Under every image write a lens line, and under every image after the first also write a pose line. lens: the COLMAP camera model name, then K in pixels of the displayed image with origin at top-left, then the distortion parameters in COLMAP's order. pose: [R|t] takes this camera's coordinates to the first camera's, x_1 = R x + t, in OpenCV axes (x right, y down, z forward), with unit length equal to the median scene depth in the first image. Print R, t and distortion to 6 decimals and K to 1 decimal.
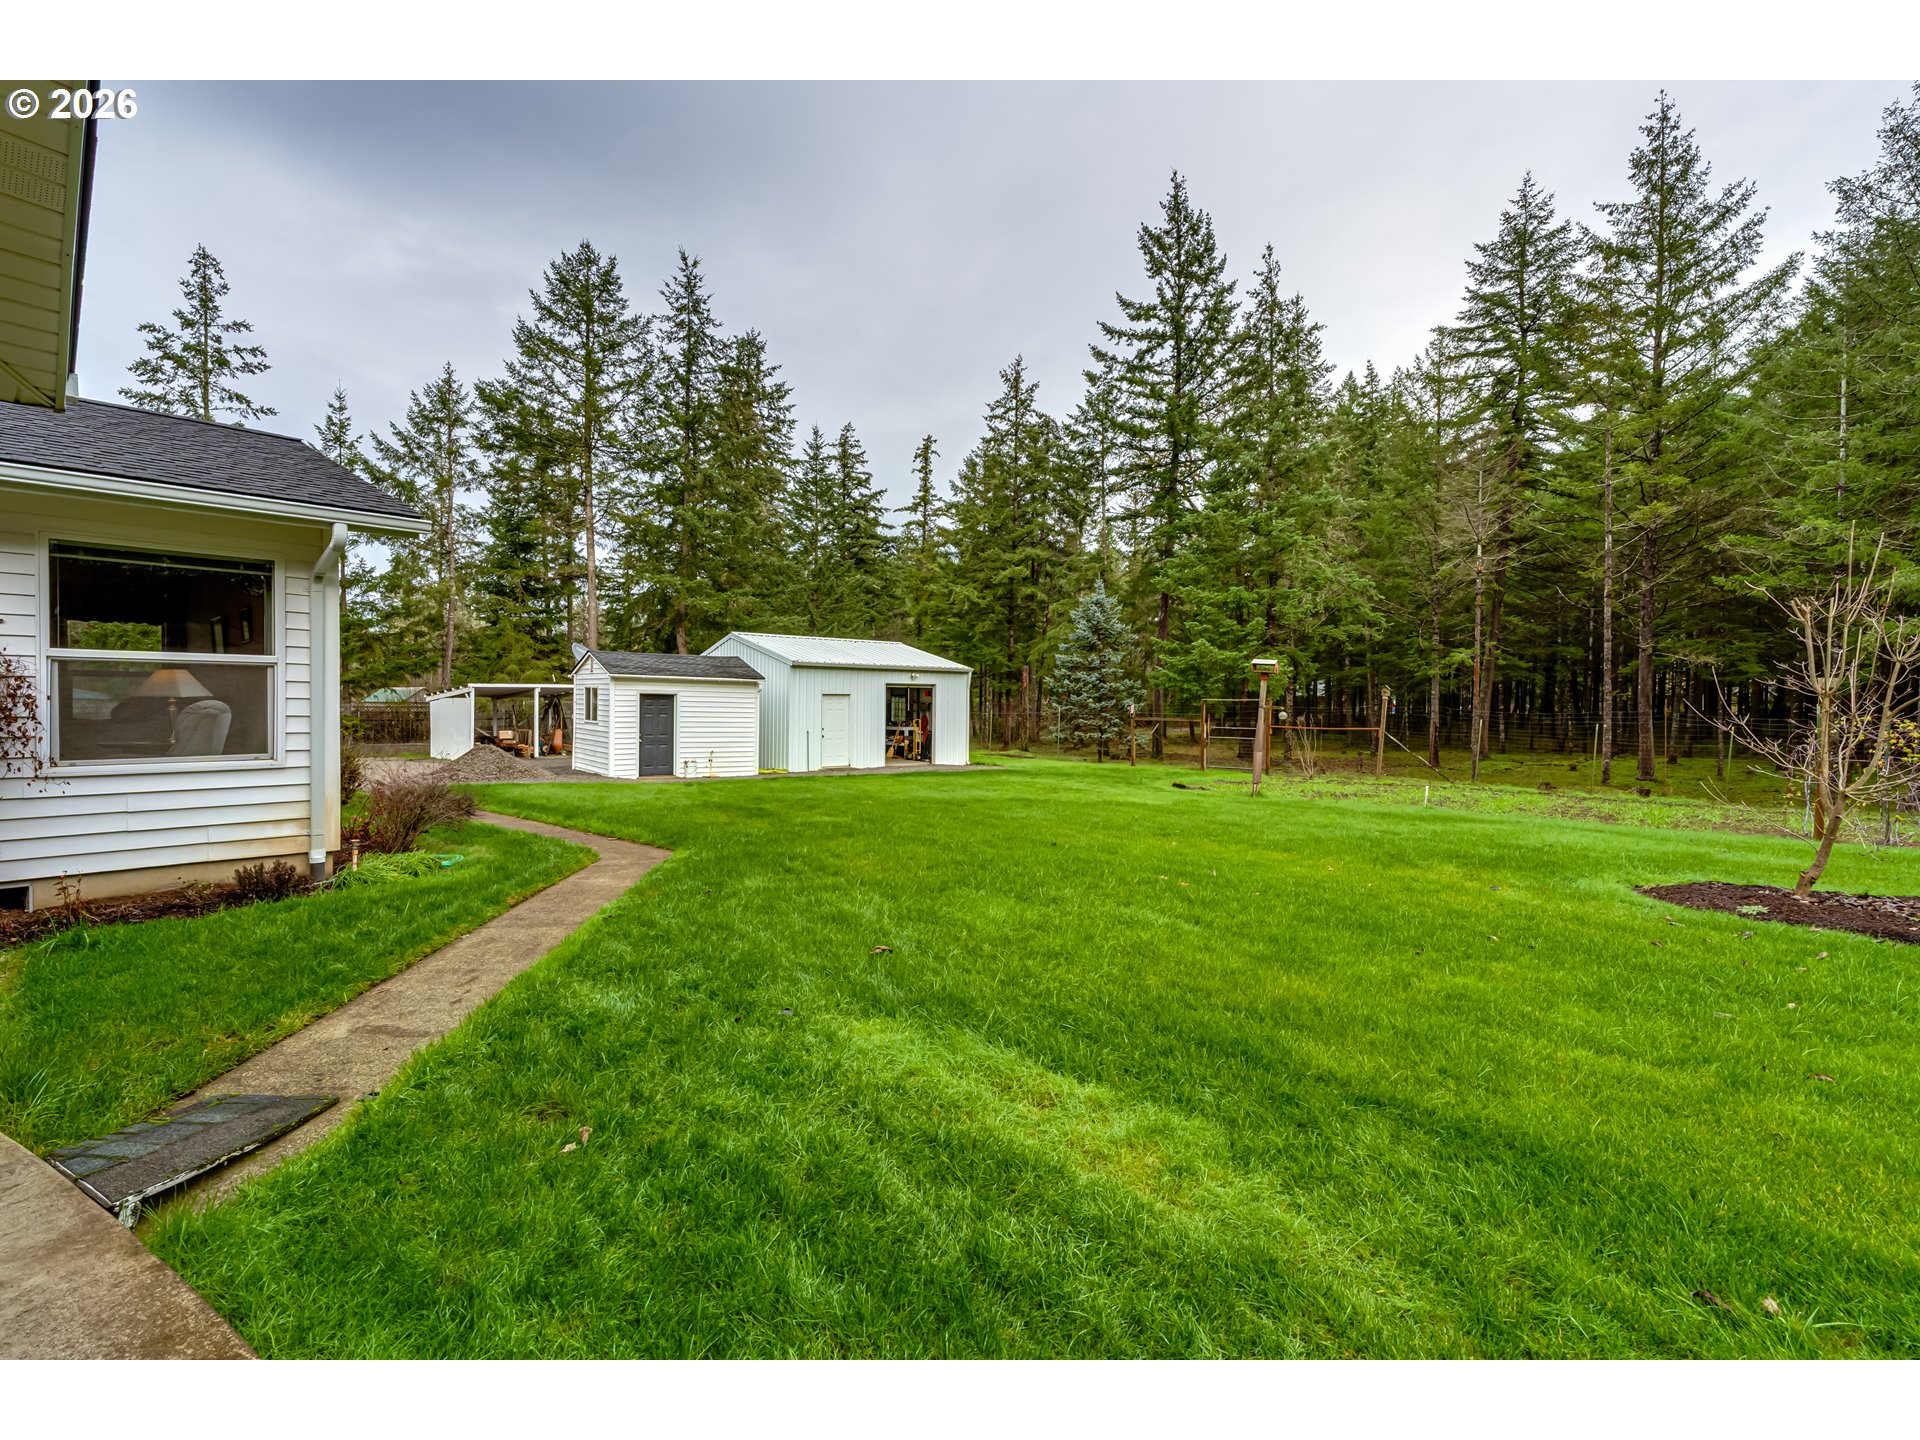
lens RADIAL K [[875.8, 0, 960.0], [0, 875.8, 720.0], [0, 0, 1]] dist [-0.004191, 0.000235]
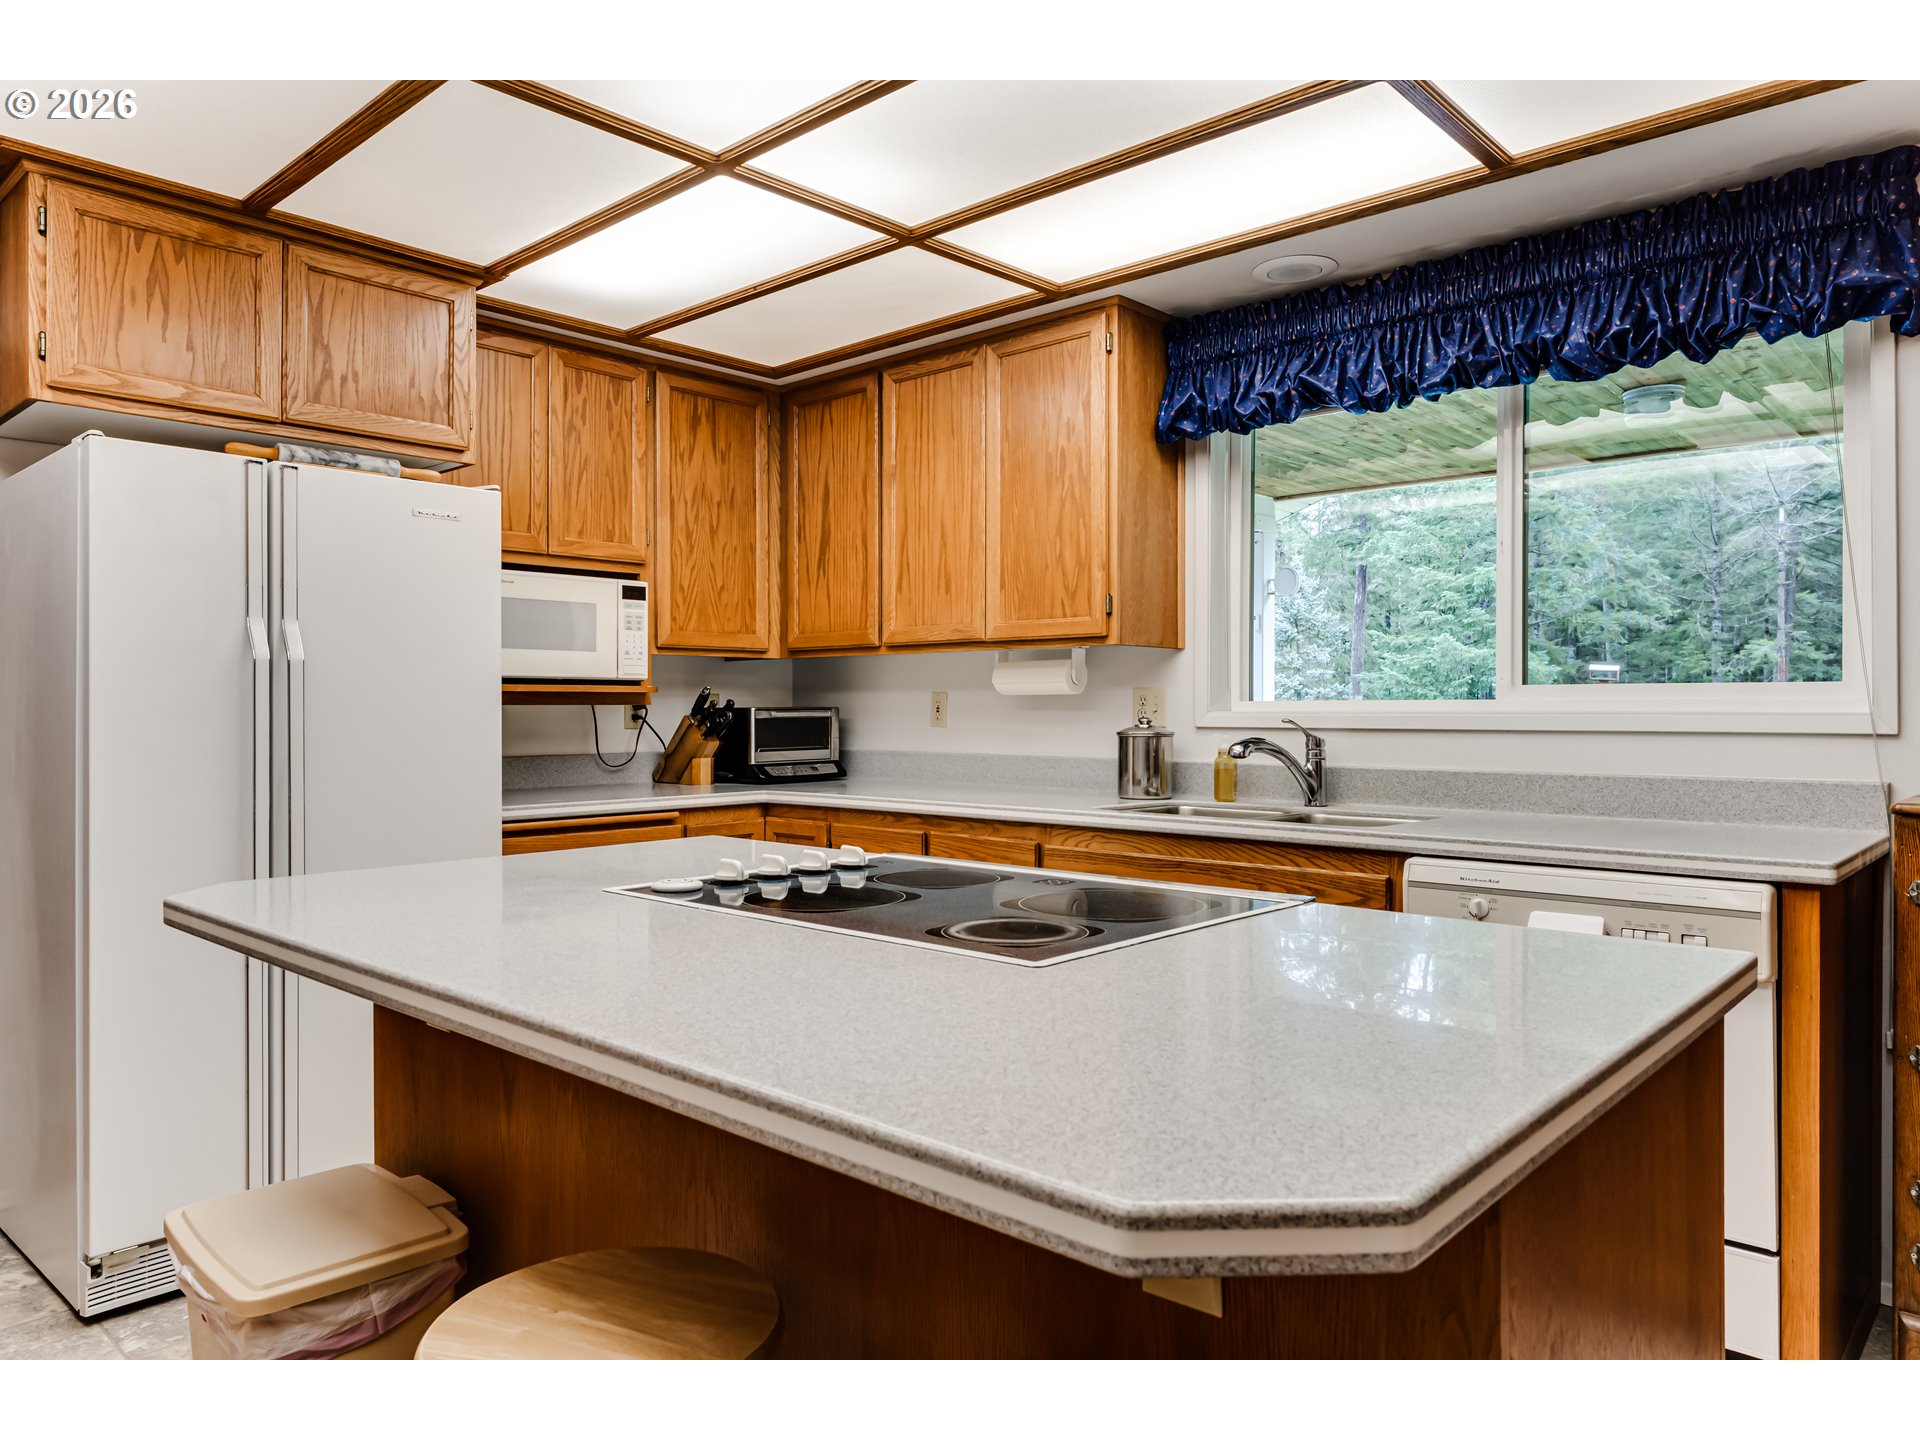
lens RADIAL K [[1262.8, 0, 960.0], [0, 1262.8, 720.0], [0, 0, 1]] dist [0.001027, -0.001991]
pose [[0.999948, -0.010173, -0.000794, -0.148781], [0.010162, 0.999866, -0.012838, -0.002118], [0.000925, 0.012830, 0.999917, -0.136589]]
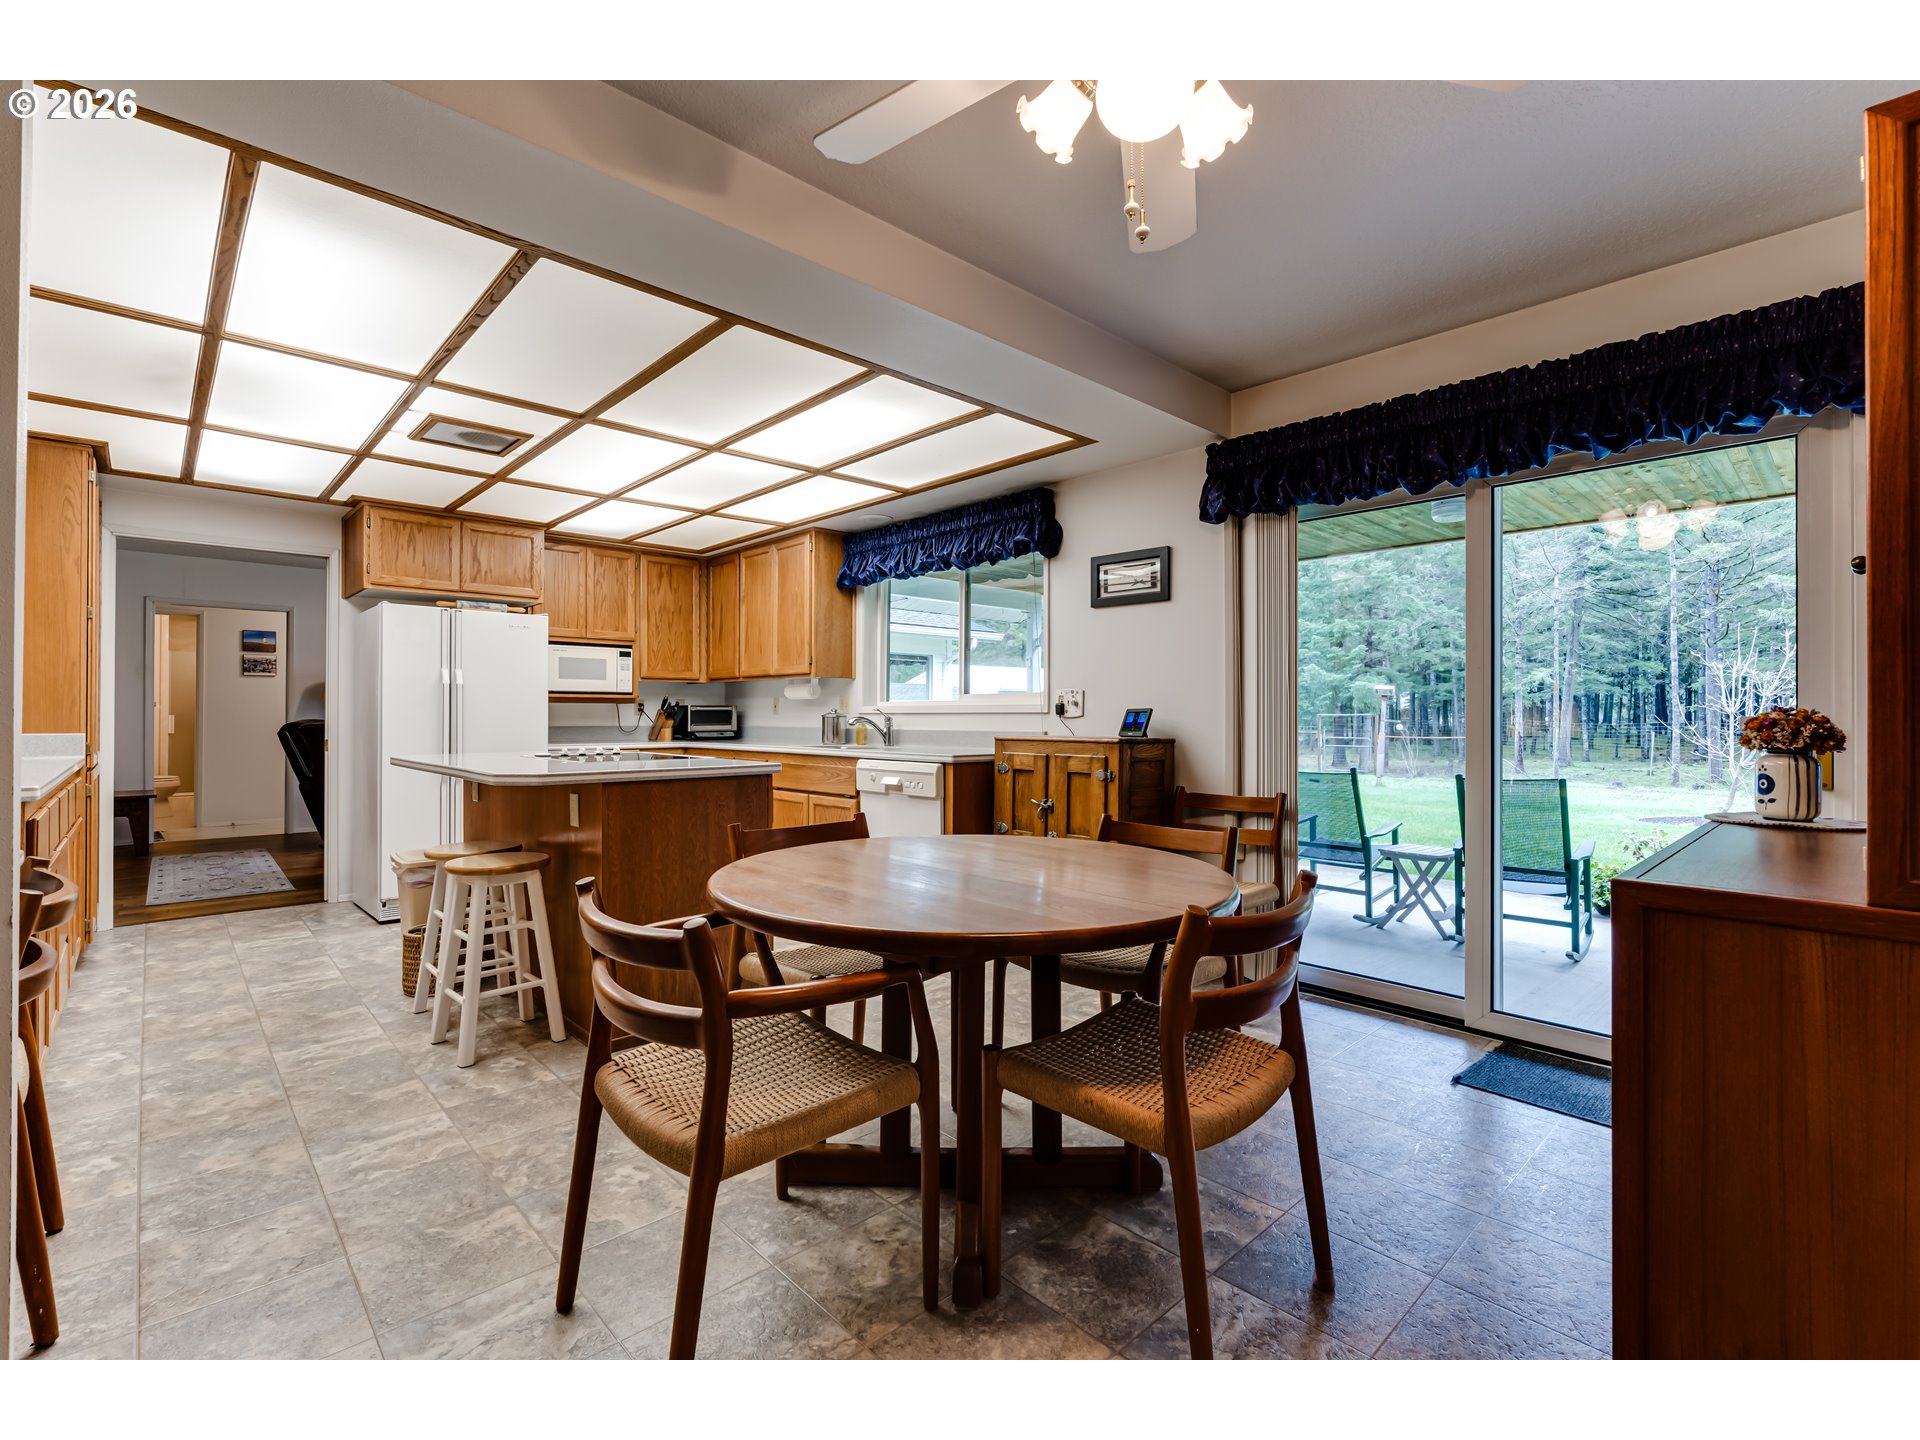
lens RADIAL K [[875.8, 0, 960.0], [0, 875.8, 720.0], [0, 0, 1]] dist [-0.004191, 0.000235]
pose [[0.997261, -0.007459, -0.073589, -0.099882], [0.006177, 0.999826, -0.017629, 0.001492], [0.073708, 0.017126, 0.997133, -0.192659]]
